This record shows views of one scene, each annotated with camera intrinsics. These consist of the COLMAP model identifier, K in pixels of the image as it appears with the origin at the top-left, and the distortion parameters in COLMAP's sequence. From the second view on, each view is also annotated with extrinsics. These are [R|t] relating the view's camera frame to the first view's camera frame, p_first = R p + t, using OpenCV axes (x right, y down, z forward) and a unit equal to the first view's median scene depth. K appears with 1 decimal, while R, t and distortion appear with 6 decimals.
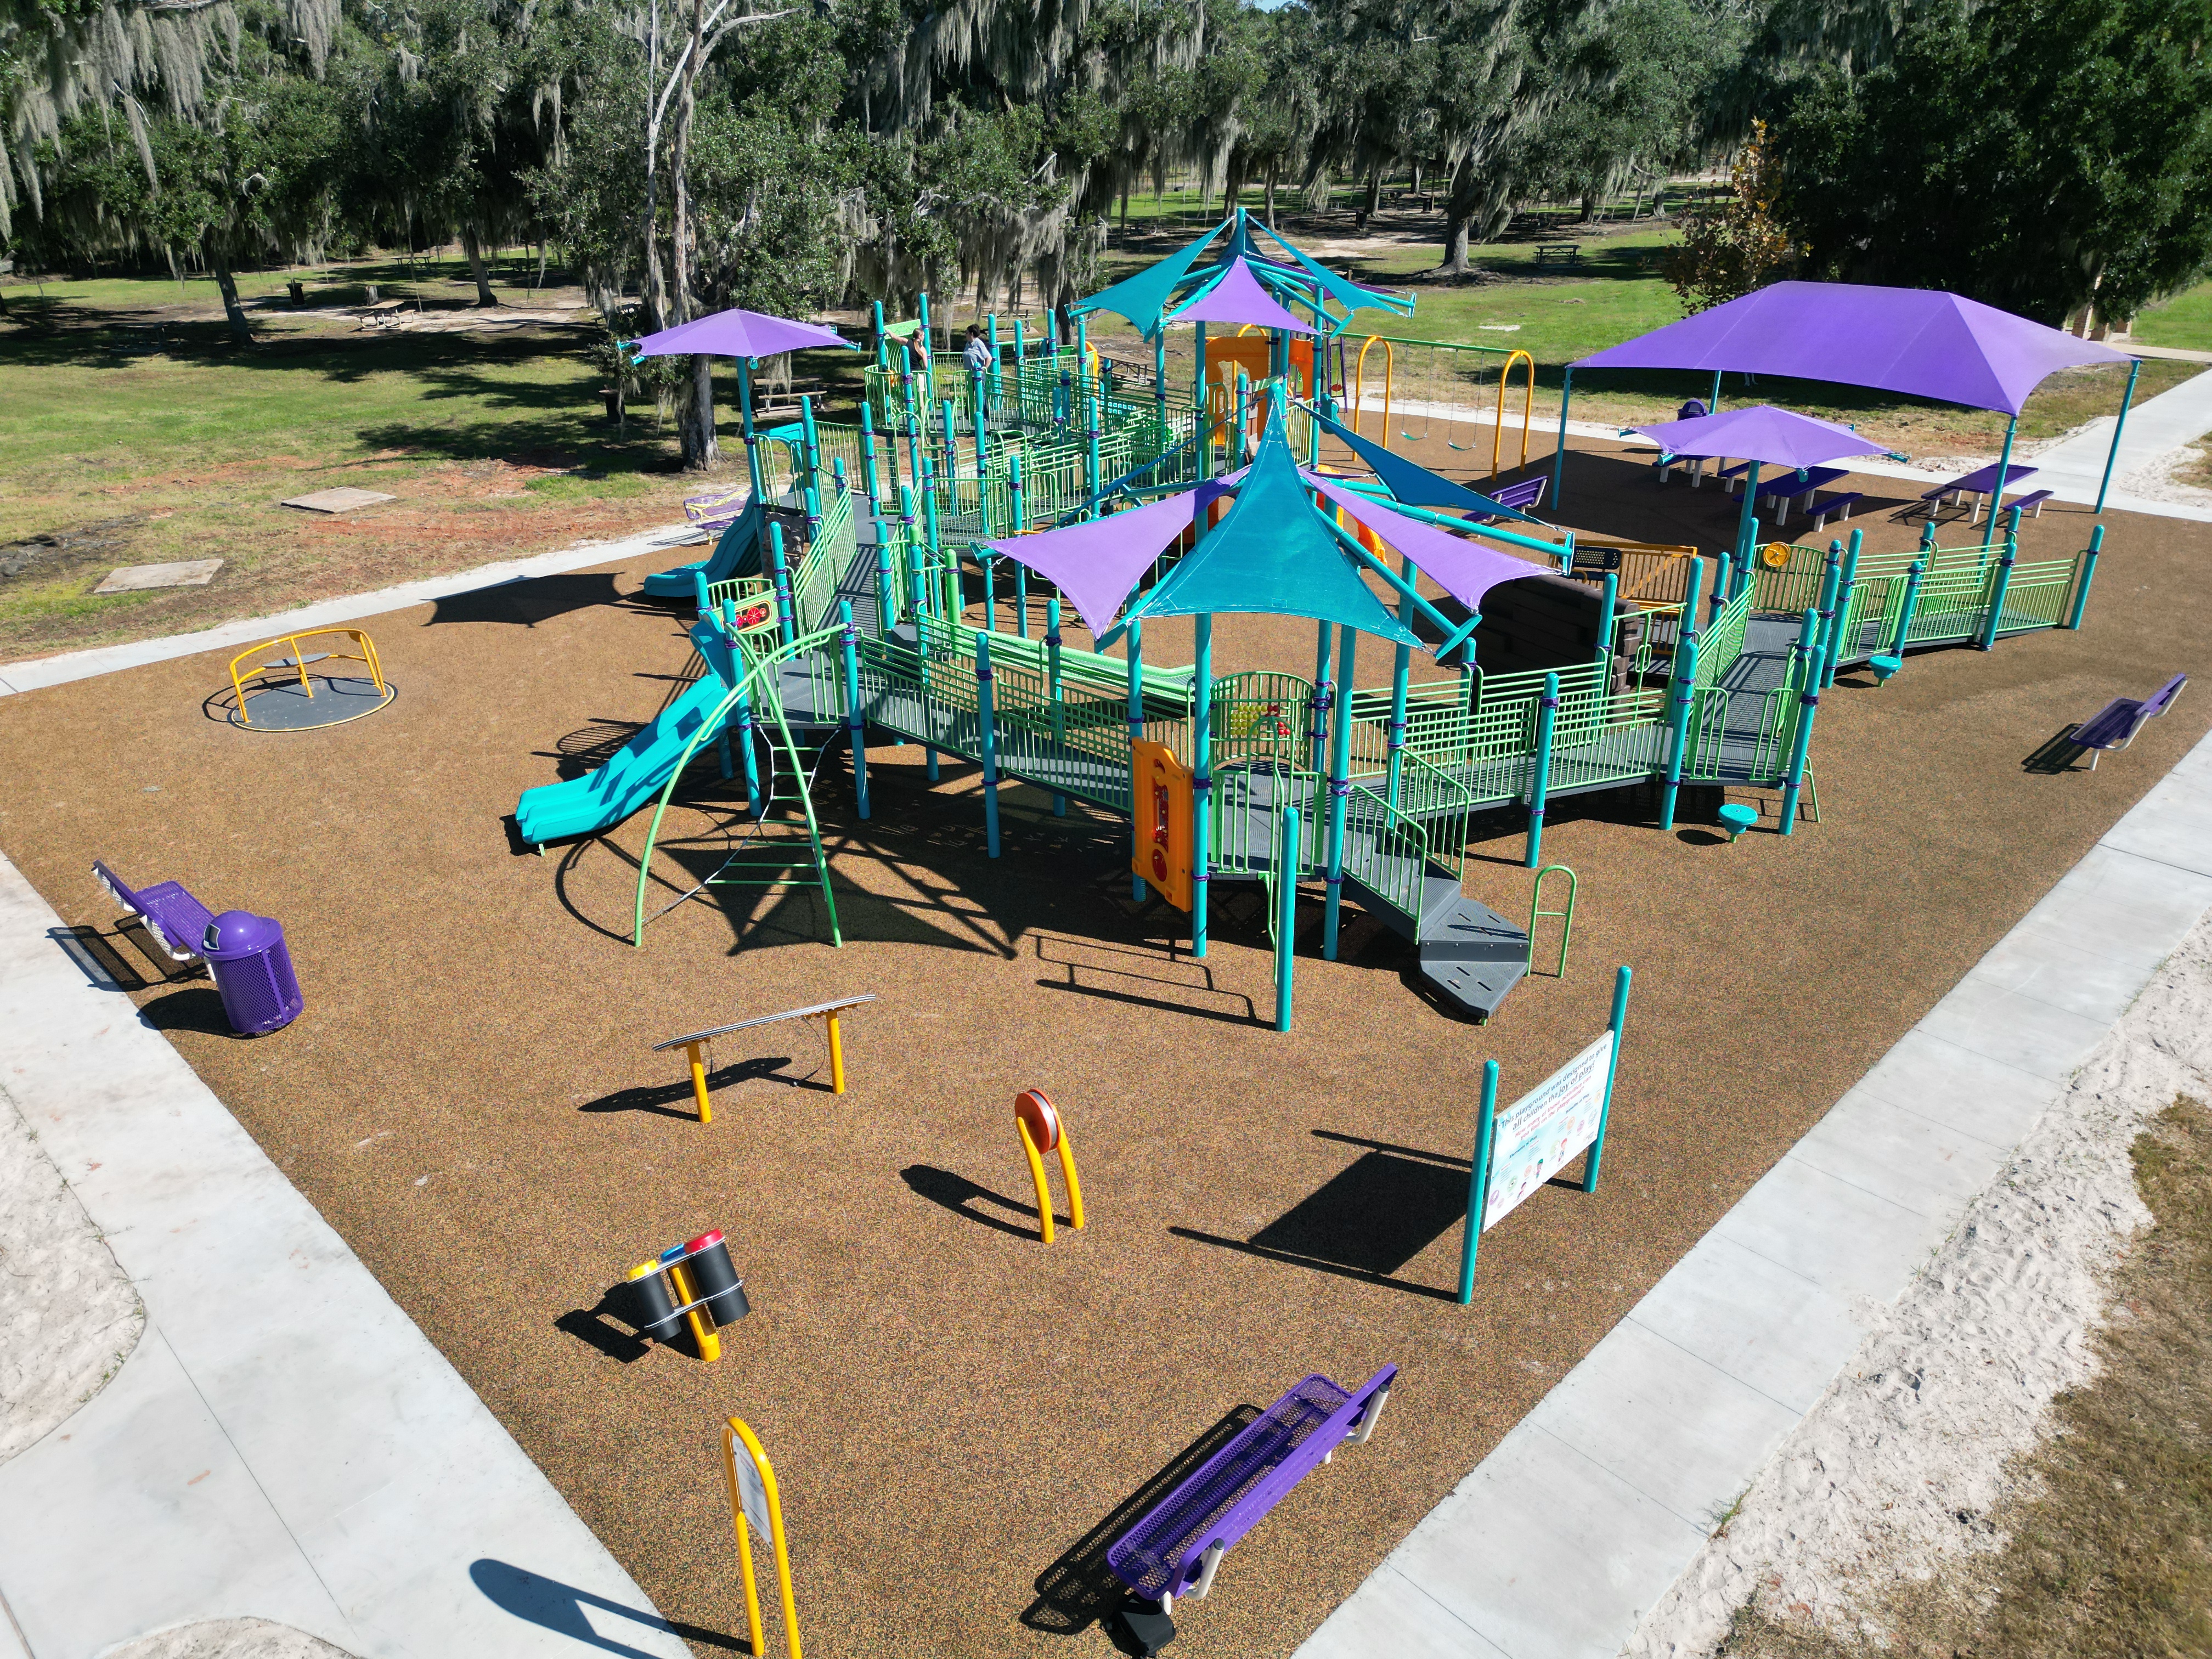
lens RADIAL K [[1546.2, 0, 1102.2], [0, 1546.2, 832.5], [0, 0, 1]] dist [0.058370, -0.046855]
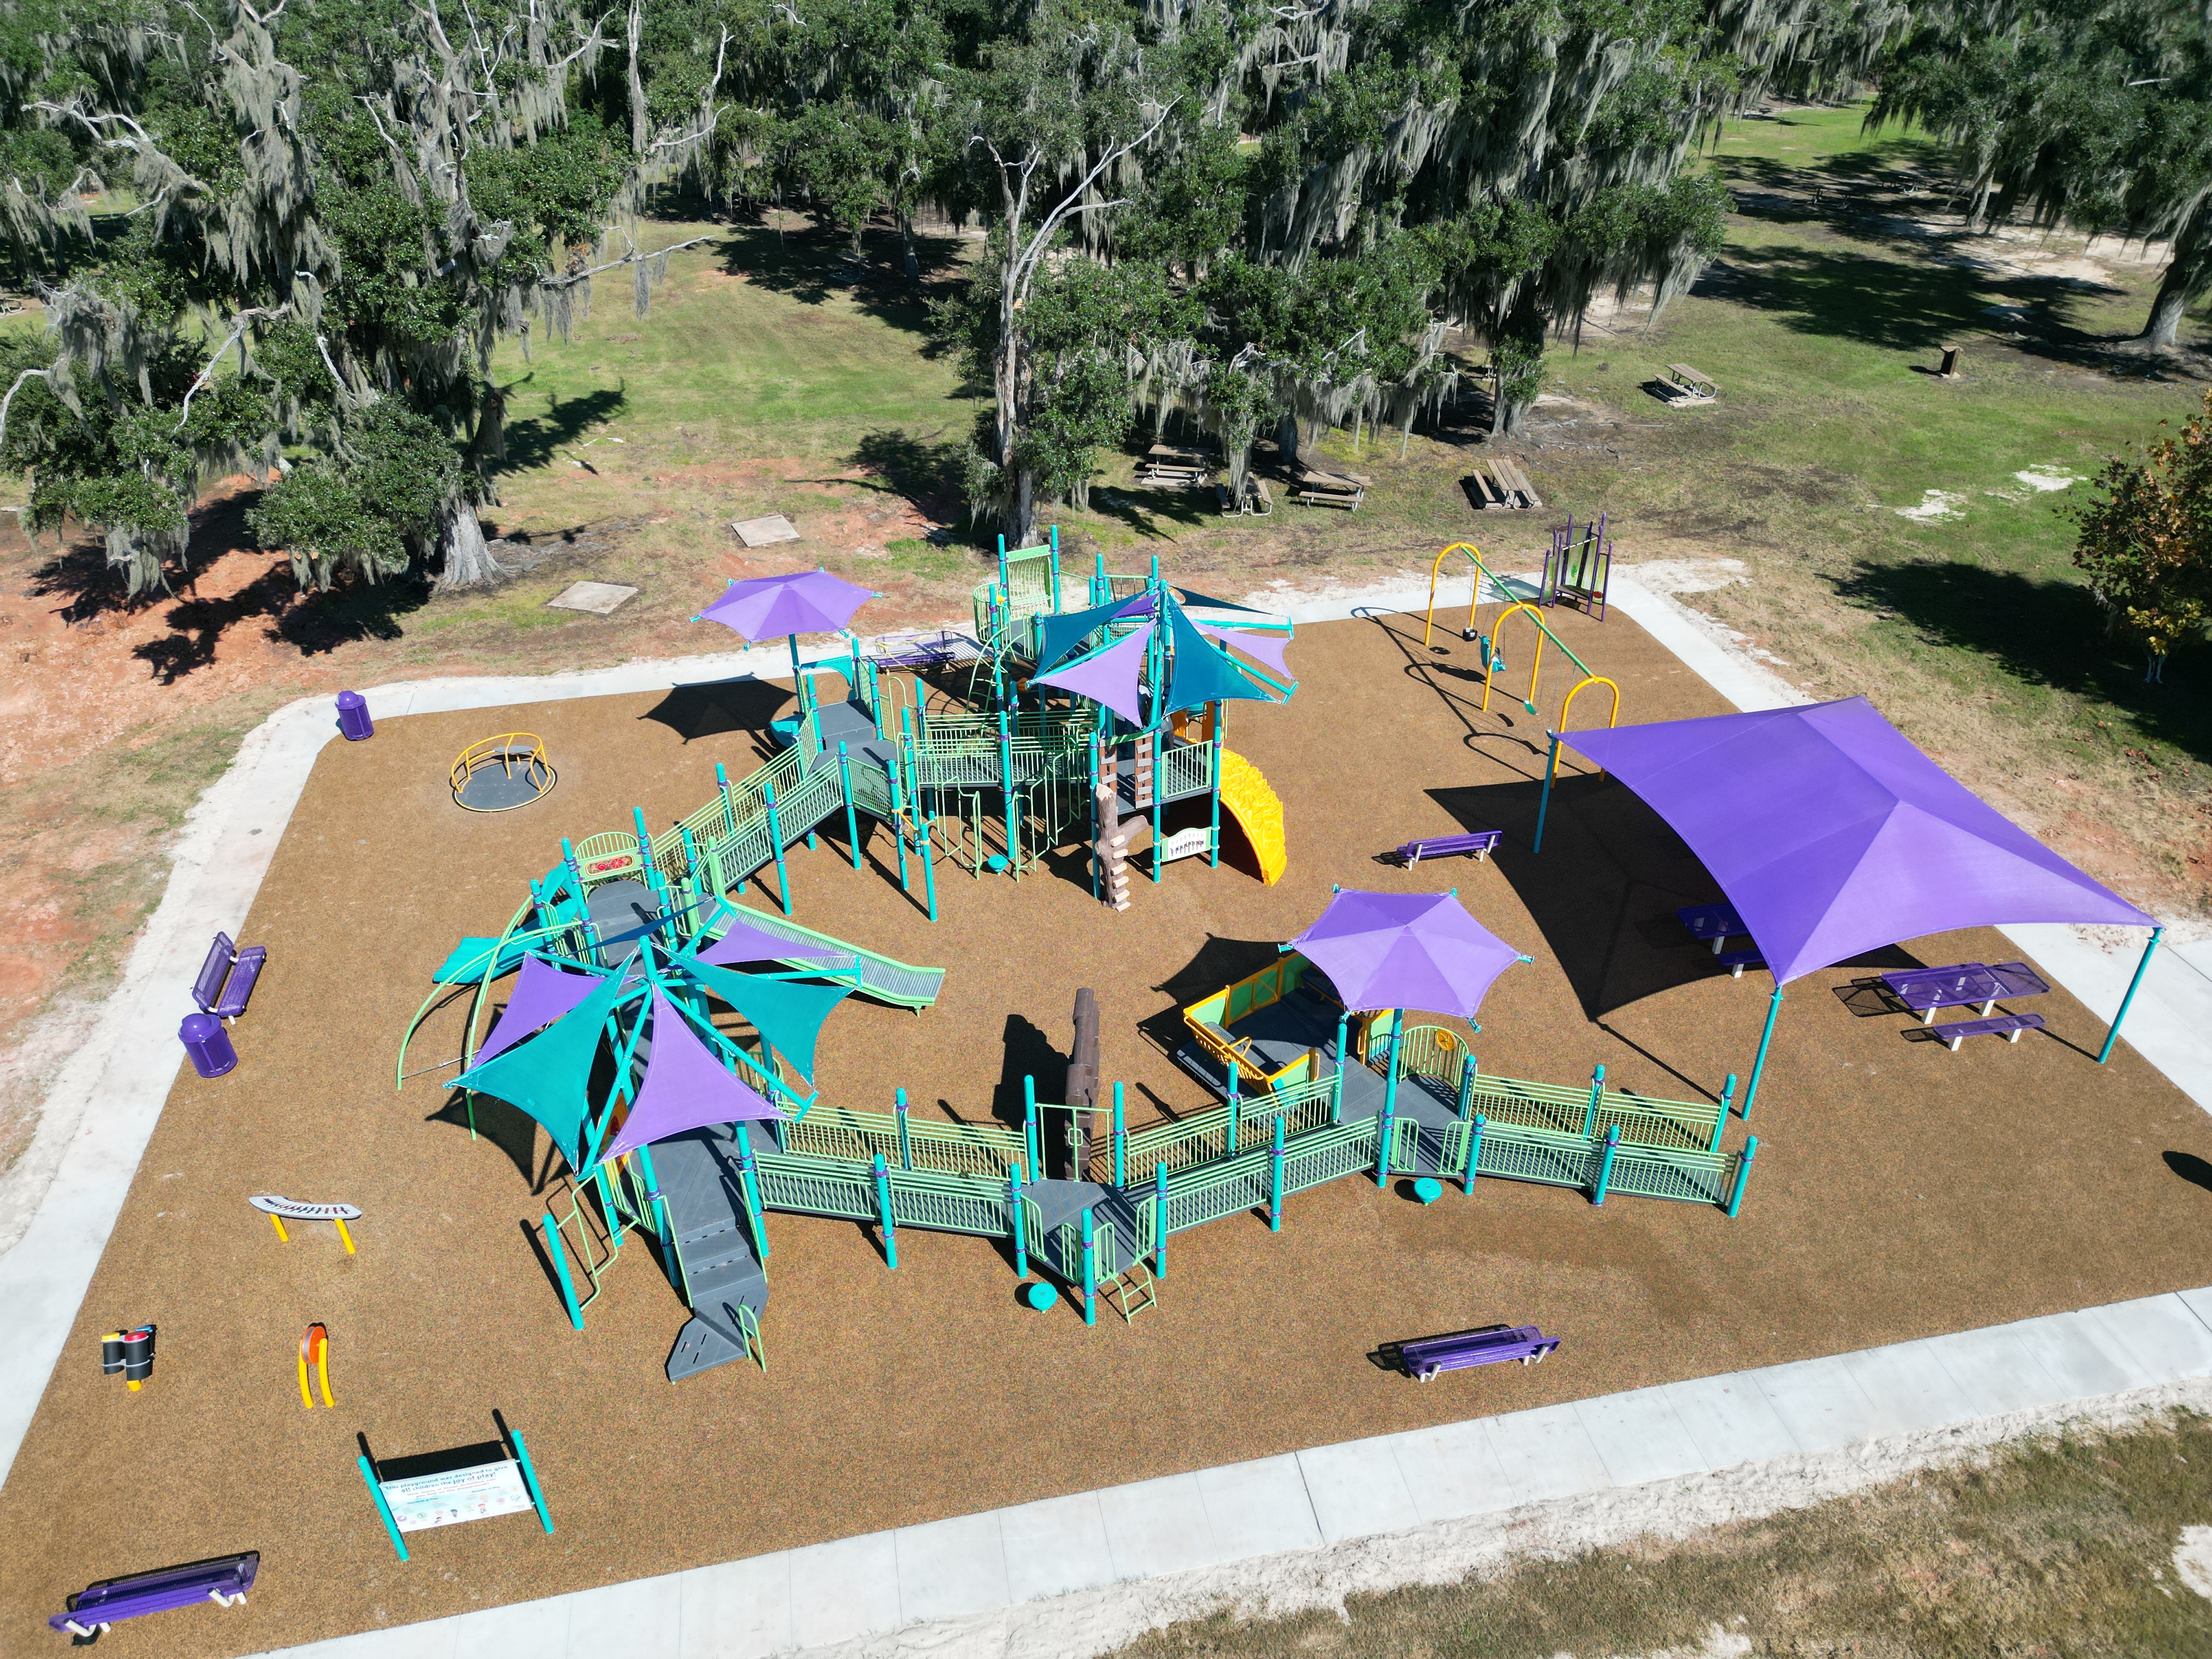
lens RADIAL K [[1546.2, 0, 1104.3], [0, 1546.2, 831.9], [0, 0, 1]] dist [0.058370, -0.046855]
pose [[0.835855, 0.307468, -0.454763, 0.950364], [-0.237399, 0.949413, 0.205564, -0.671804], [0.494962, -0.063862, 0.866565, -0.050990]]
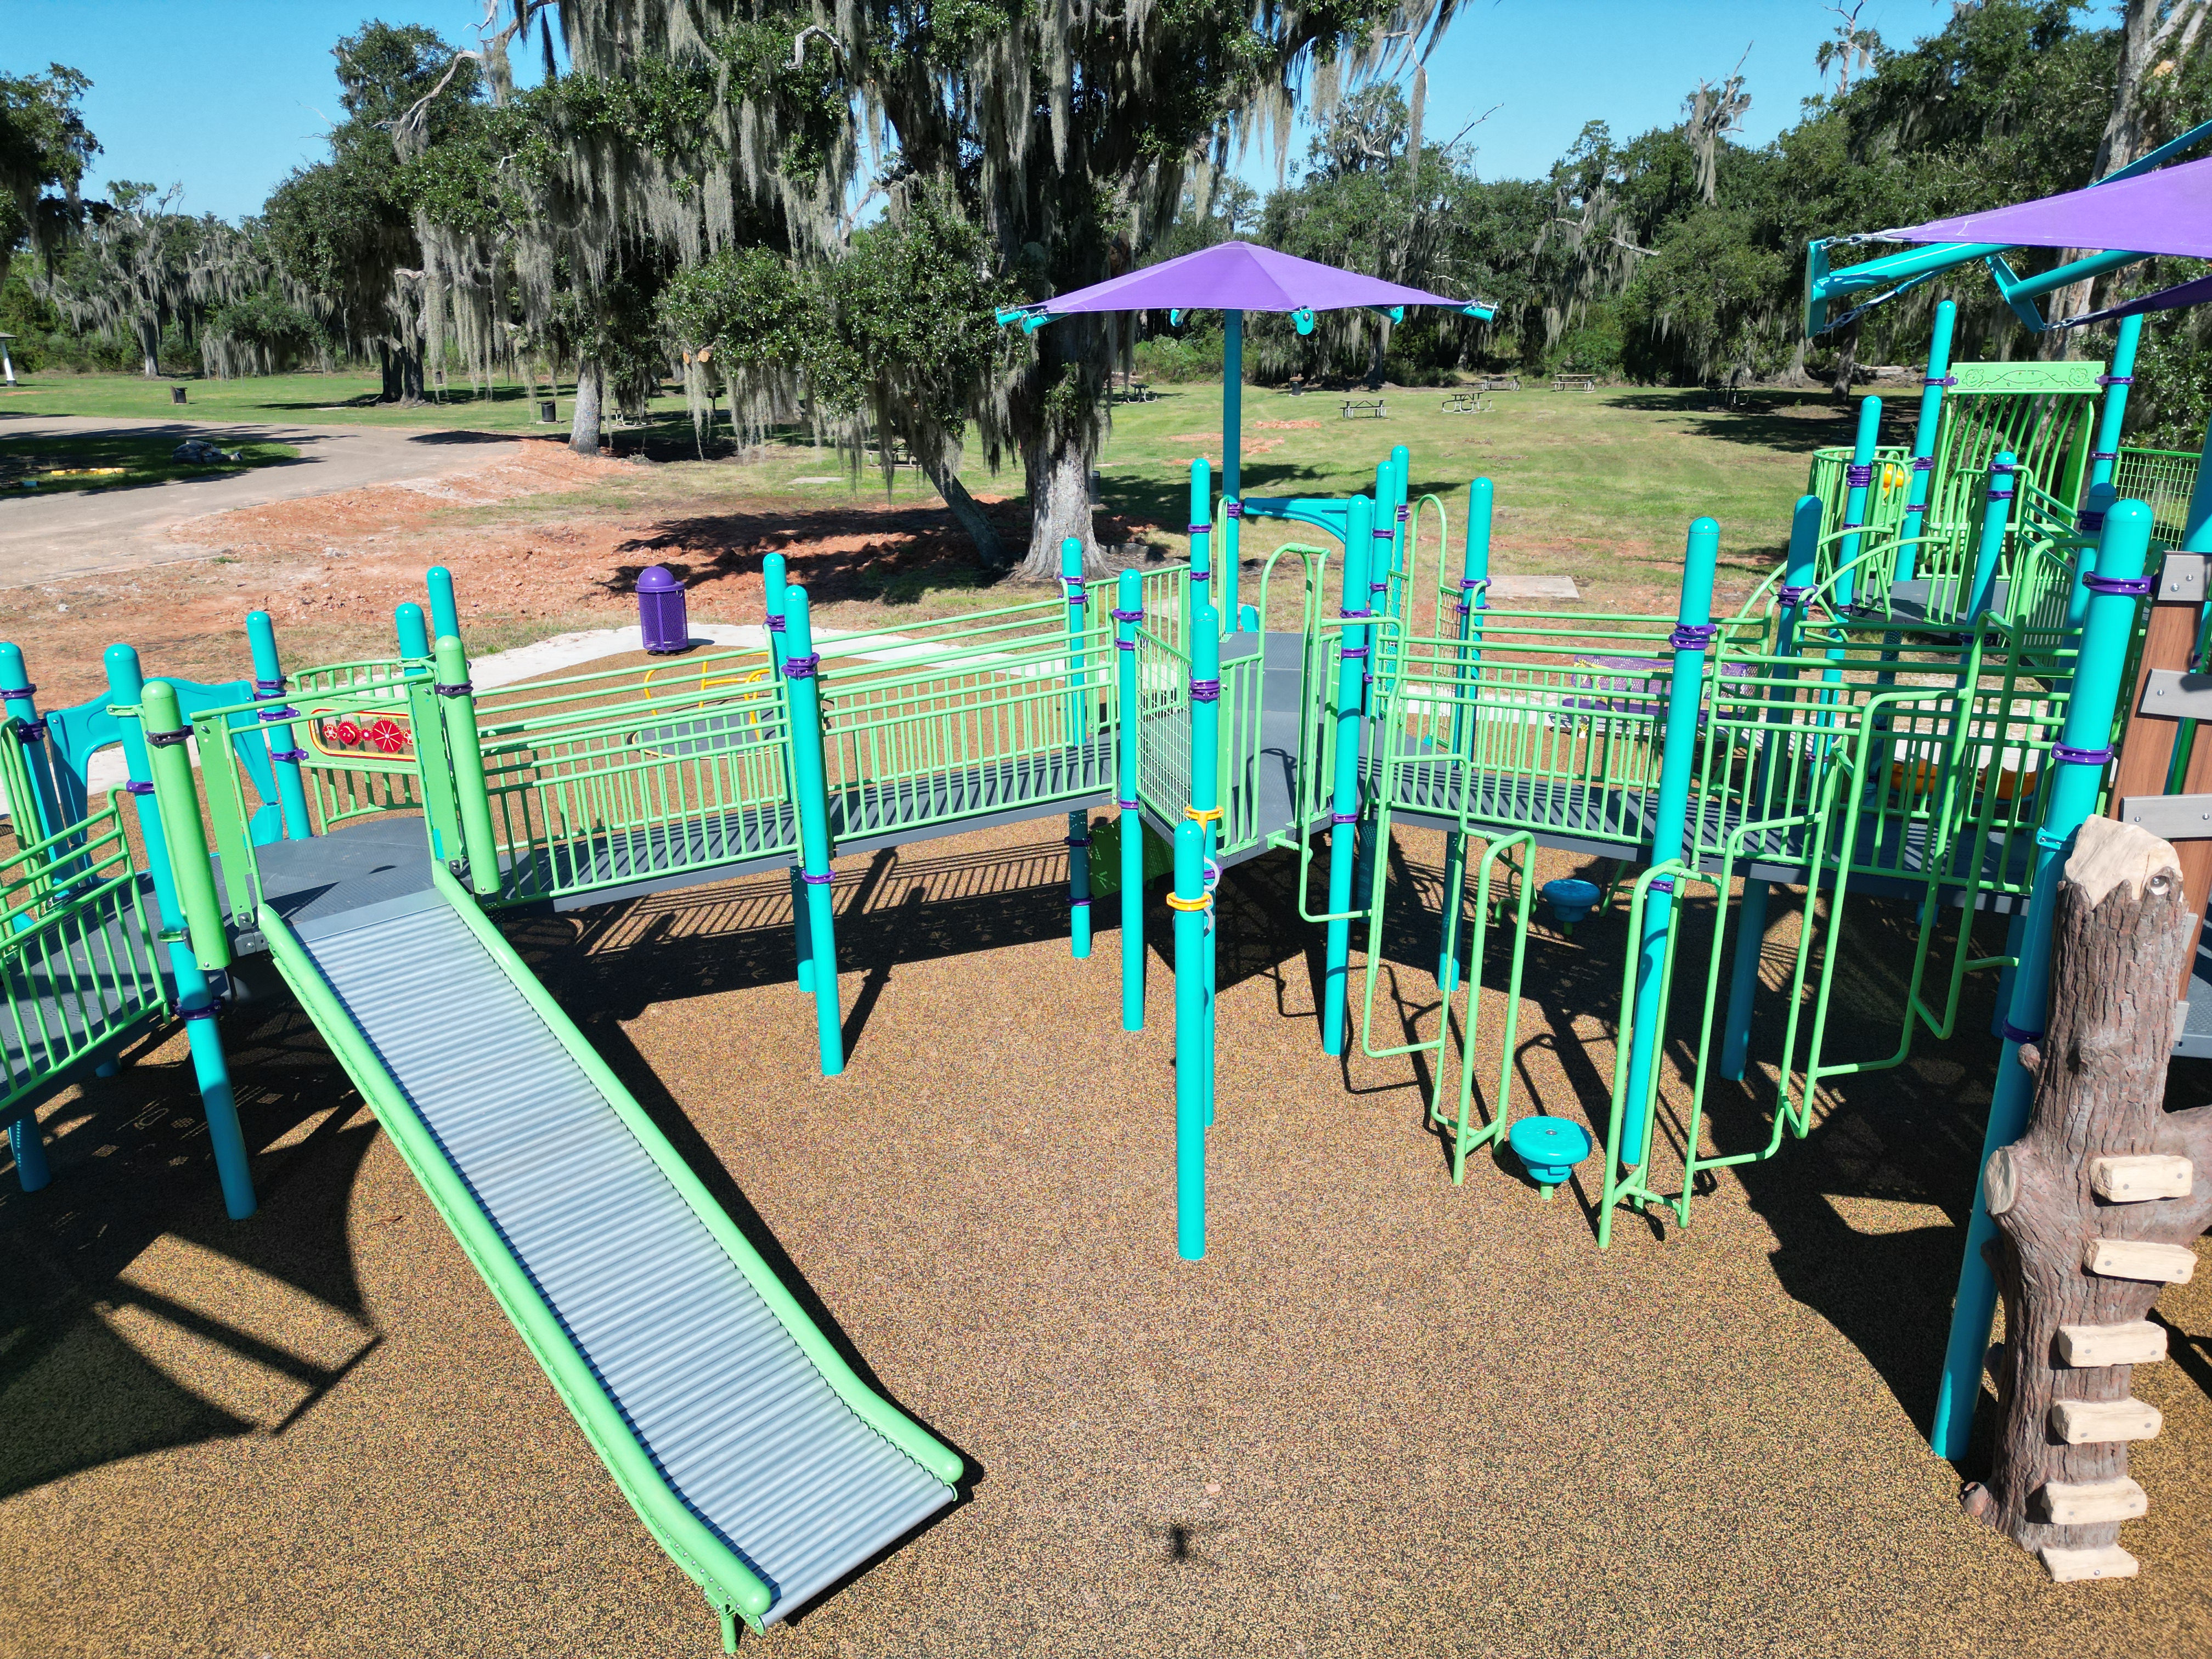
lens RADIAL K [[1546.2, 0, 1107.1], [0, 1546.2, 838.1], [0, 0, 1]] dist [0.058370, -0.046855]
pose [[0.333575, 0.324743, -0.885025, 0.352210], [-0.399892, 0.898892, 0.179108, -0.336956], [0.853706, 0.294169, 0.429710, 1.149889]]
